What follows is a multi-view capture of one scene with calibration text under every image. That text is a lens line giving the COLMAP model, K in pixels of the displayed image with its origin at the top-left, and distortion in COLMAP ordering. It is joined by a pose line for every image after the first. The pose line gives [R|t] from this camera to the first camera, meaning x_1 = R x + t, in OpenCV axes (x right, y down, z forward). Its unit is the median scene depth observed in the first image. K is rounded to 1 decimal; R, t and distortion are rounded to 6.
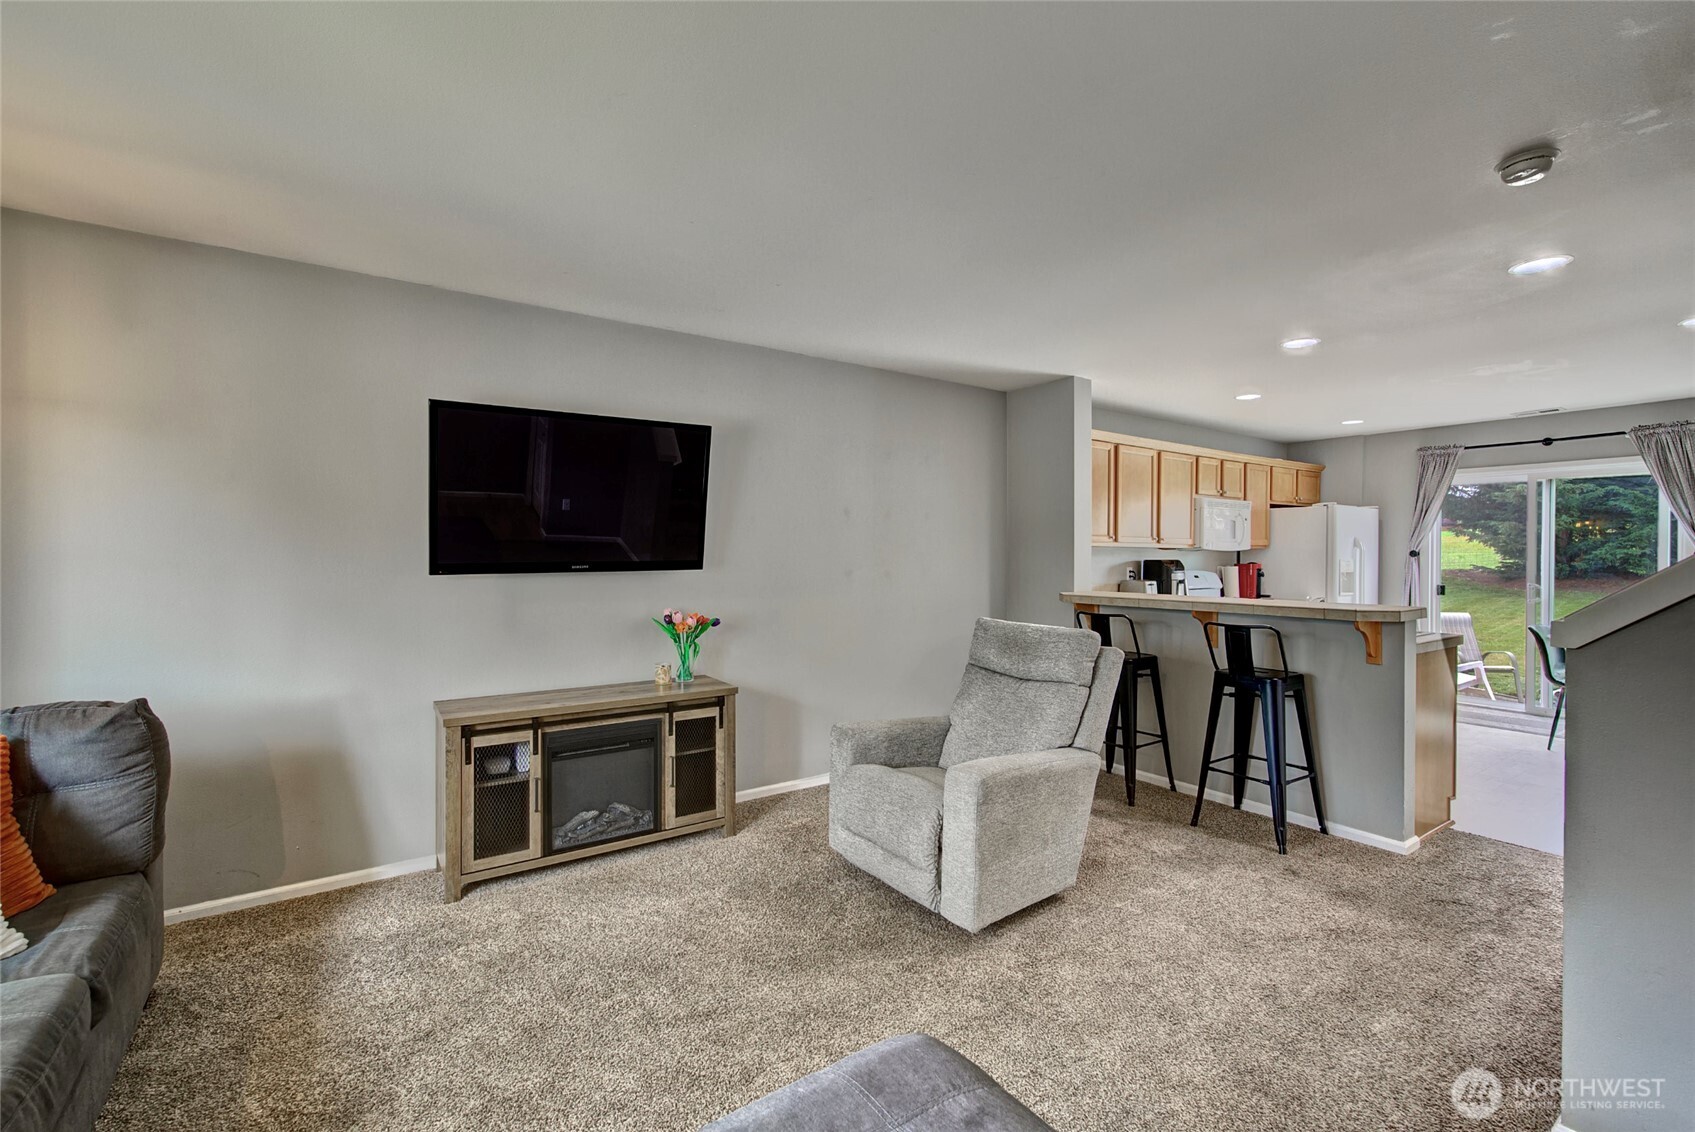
lens RADIAL K [[727.6, 0, 847.8], [0, 727.6, 559.0], [0, 0, 1]] dist [-0.005166, 0.003627]
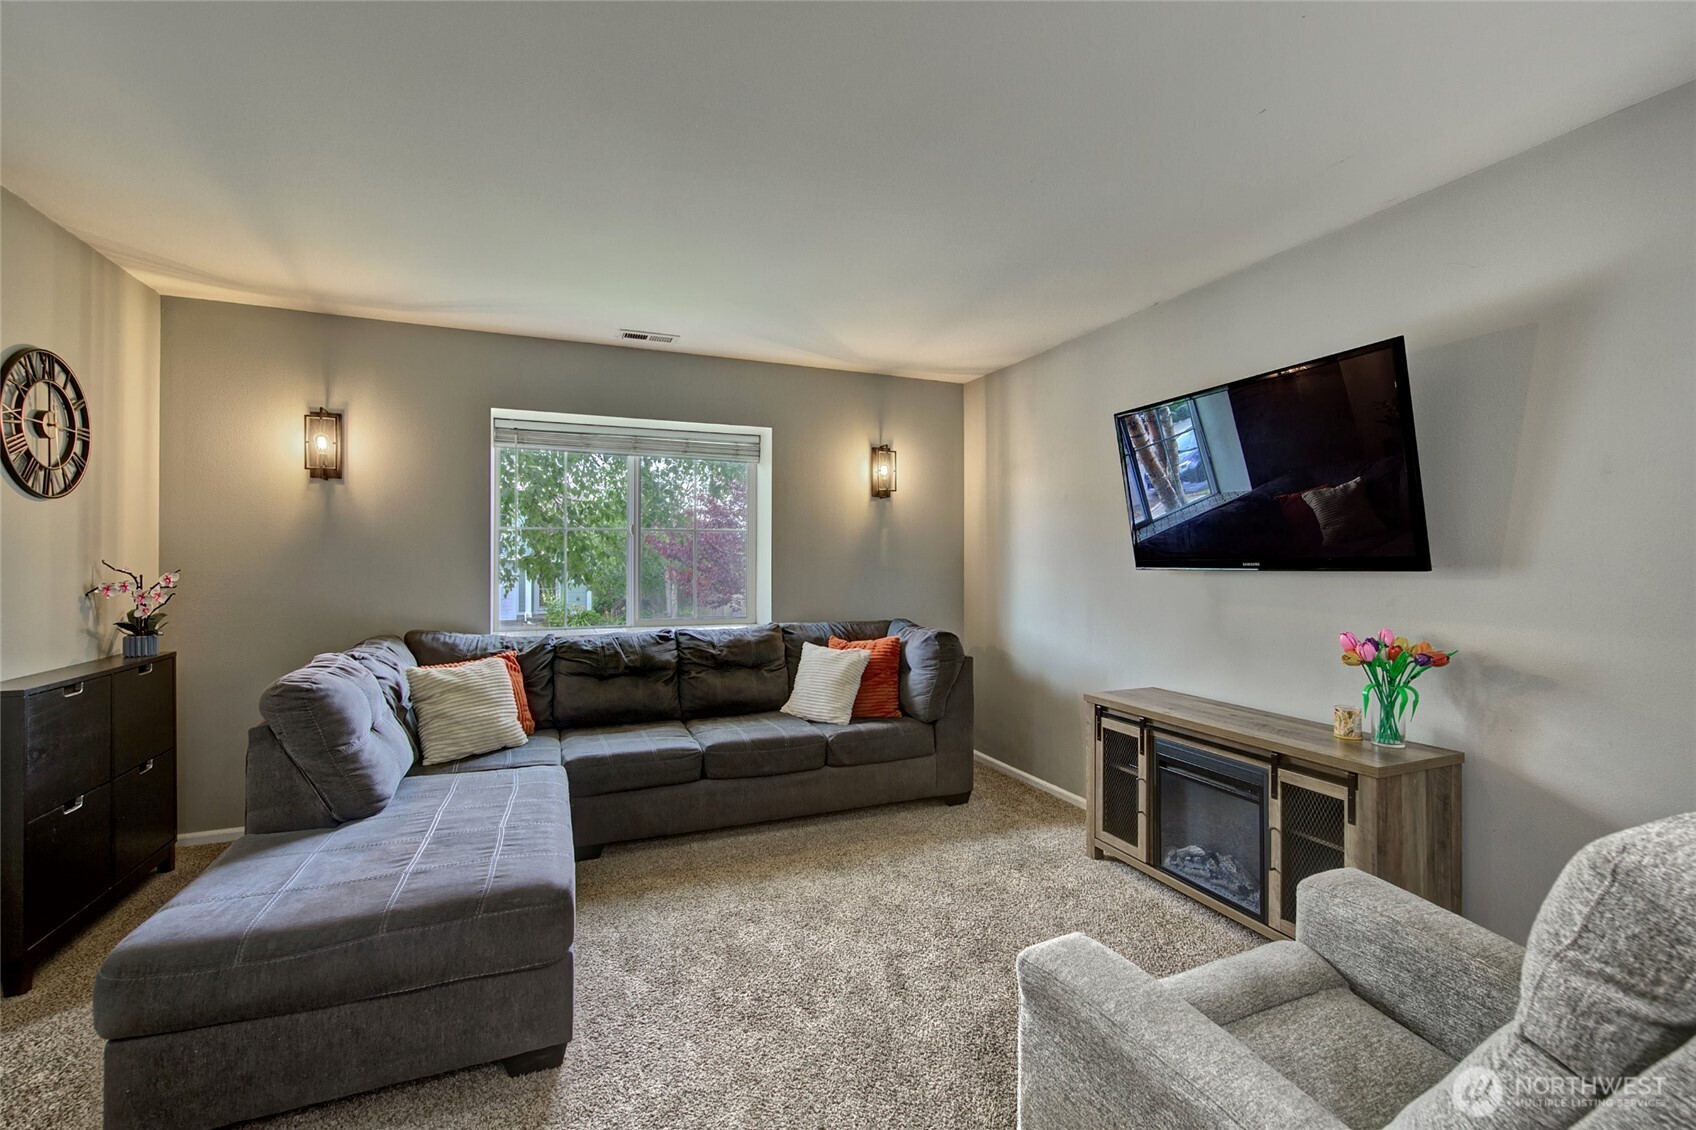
lens RADIAL K [[728.1, 0, 848.6], [0, 728.1, 557.8], [0, 0, 1]] dist [-0.005166, 0.003627]
pose [[-0.202138, -0.001721, -0.979356, 0.468671], [-0.006678, 0.999978, -0.000379, 0.006390], [0.979334, 0.006464, -0.202145, 0.626959]]
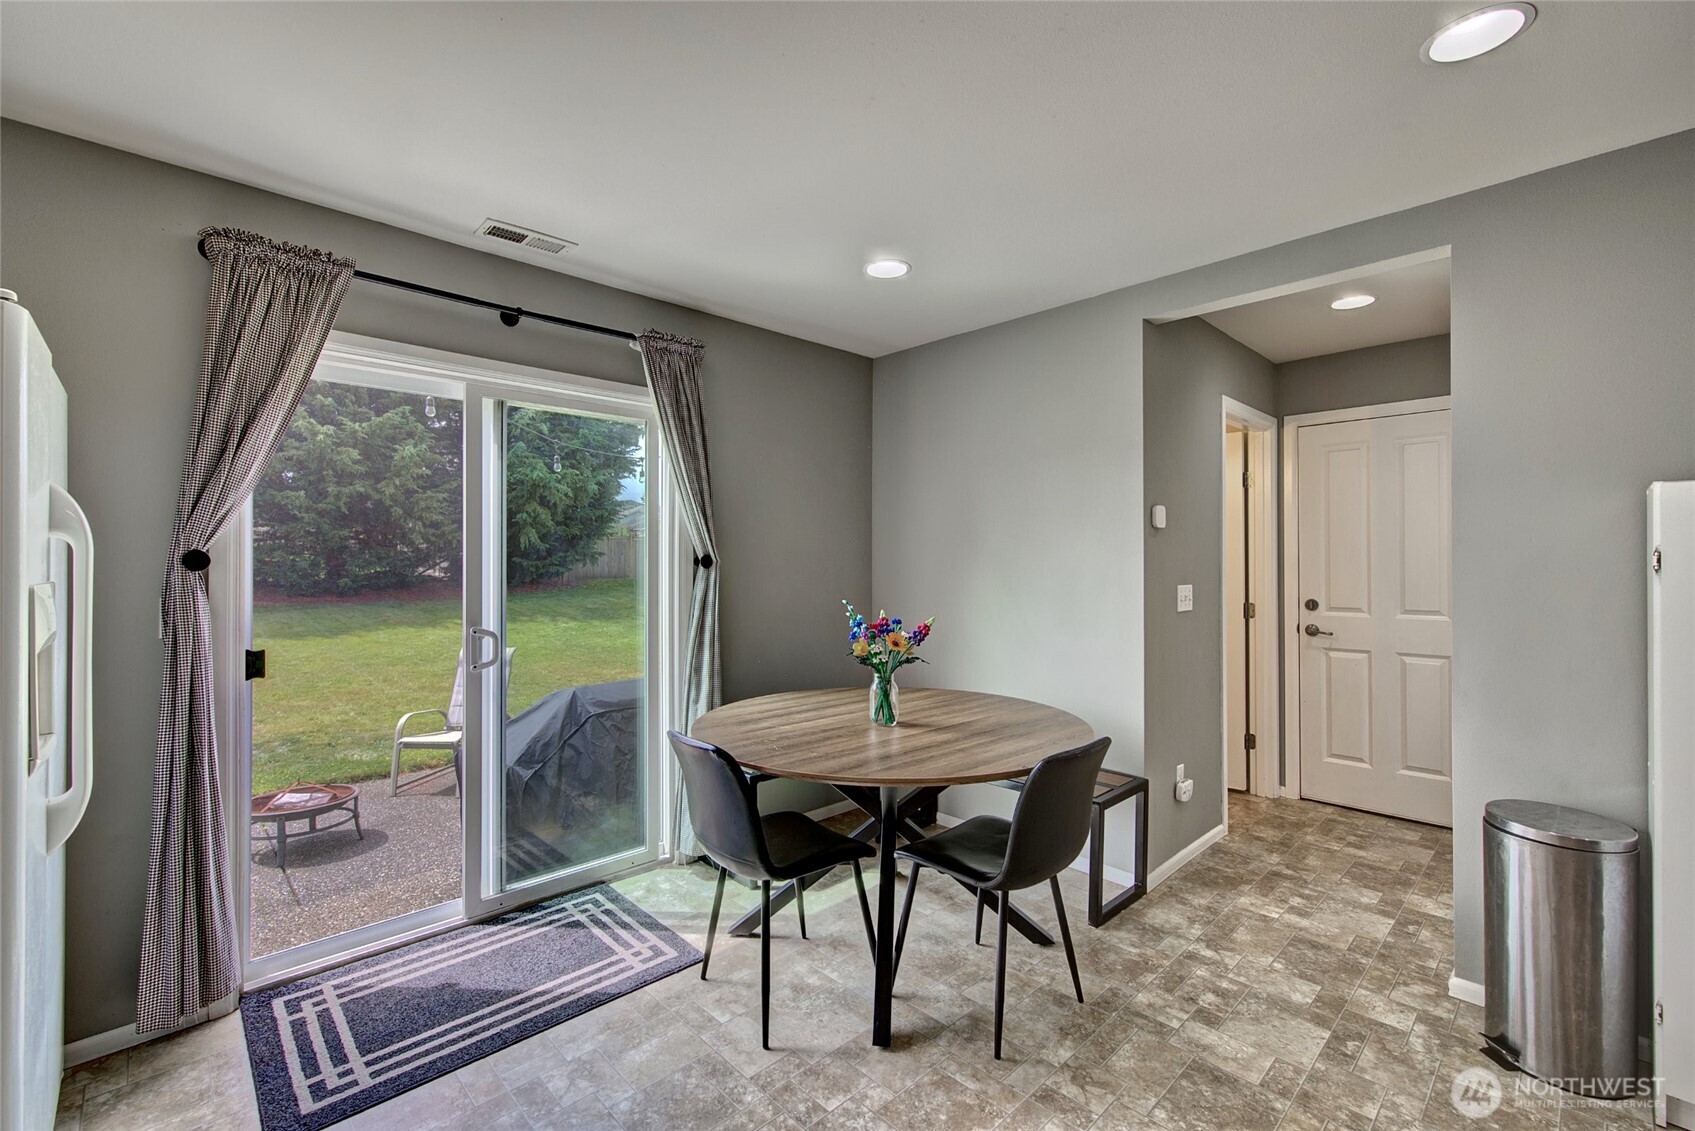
lens RADIAL K [[727.6, 0, 854.1], [0, 727.6, 561.2], [0, 0, 1]] dist [-0.005166, 0.003627]
pose [[-0.161404, 0.003444, 0.986882, 0.733547], [0.005349, 0.999982, -0.002615, -0.007701], [-0.986874, 0.004856, -0.161419, 1.320462]]
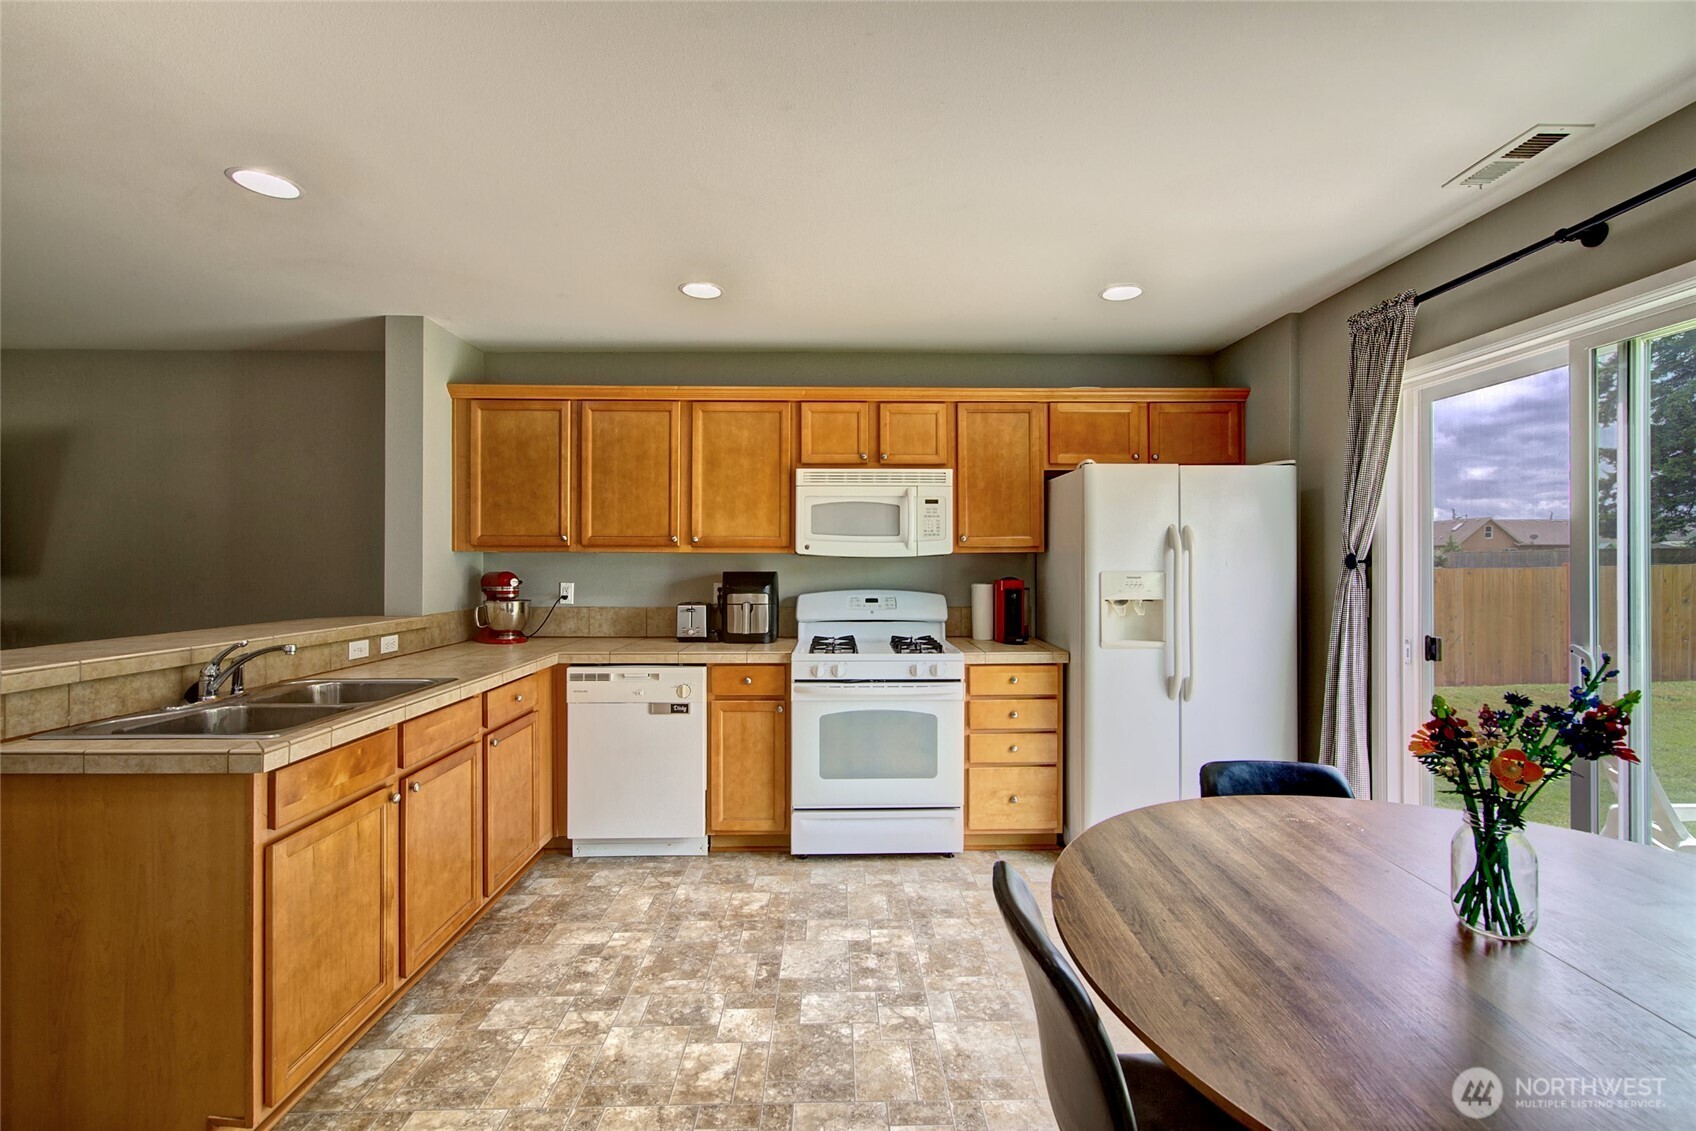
lens RADIAL K [[728.1, 0, 853.9], [0, 728.1, 559.7], [0, 0, 1]] dist [-0.005166, 0.003627]
pose [[0.830904, -0.001258, -0.556415, 1.437463], [-0.002717, 0.999976, -0.006318, -0.007826], [0.556410, 0.006762, 0.830880, 0.812038]]
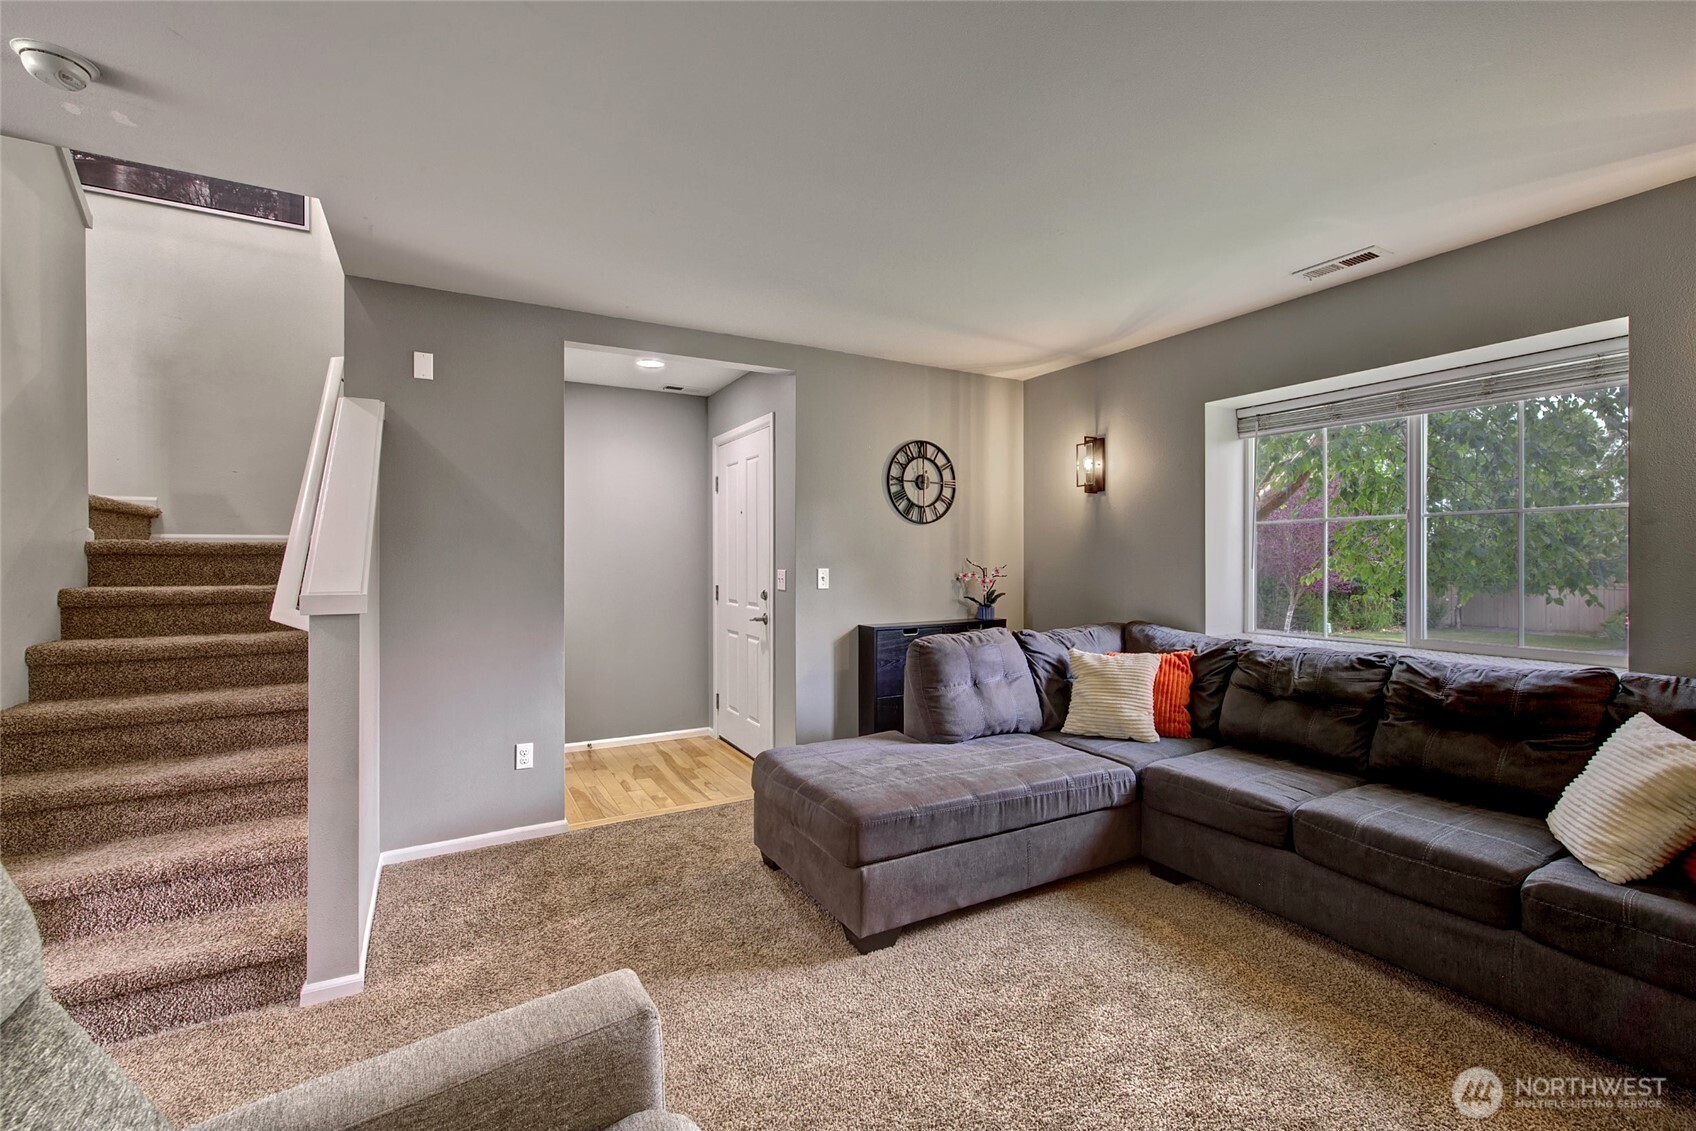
lens RADIAL K [[728.1, 0, 855.2], [0, 728.1, 557.8], [0, 0, 1]] dist [-0.005166, 0.003627]
pose [[-0.996402, 0.003285, 0.084689, -0.017033], [0.003779, 0.999977, 0.005669, 0.004943], [-0.084668, 0.005968, -0.996391, 0.959237]]
